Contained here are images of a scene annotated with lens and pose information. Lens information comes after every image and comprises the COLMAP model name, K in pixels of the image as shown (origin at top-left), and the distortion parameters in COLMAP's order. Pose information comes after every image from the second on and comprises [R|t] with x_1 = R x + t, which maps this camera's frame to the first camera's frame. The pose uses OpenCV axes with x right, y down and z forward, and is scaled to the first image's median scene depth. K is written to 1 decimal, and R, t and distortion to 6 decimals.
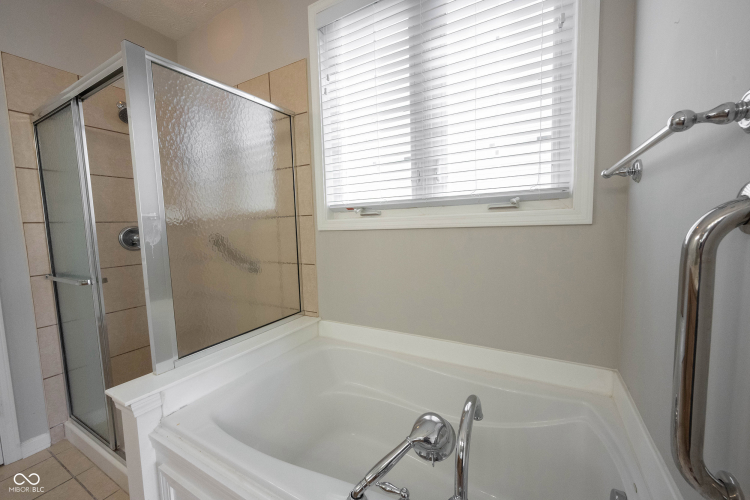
lens RADIAL K [[297.3, 0, 375.5], [0, 297.3, 249.9], [0, 0, 1]] dist [0.001796, 0.000991]
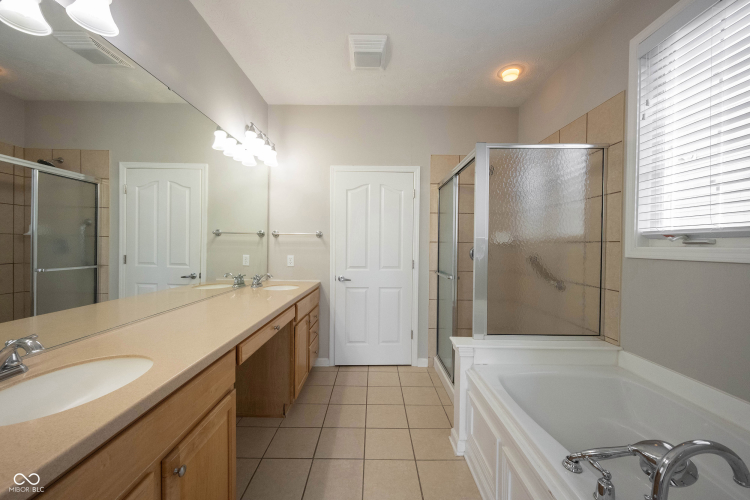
lens RADIAL K [[297.3, 0, 373.6], [0, 297.3, 244.0], [0, 0, 1]] dist [0.001796, 0.000991]
pose [[0.492471, 0.034843, -0.869631, 0.253693], [-0.101304, 0.994701, -0.017514, -0.007937], [0.864413, 0.096722, 0.493391, -0.210015]]
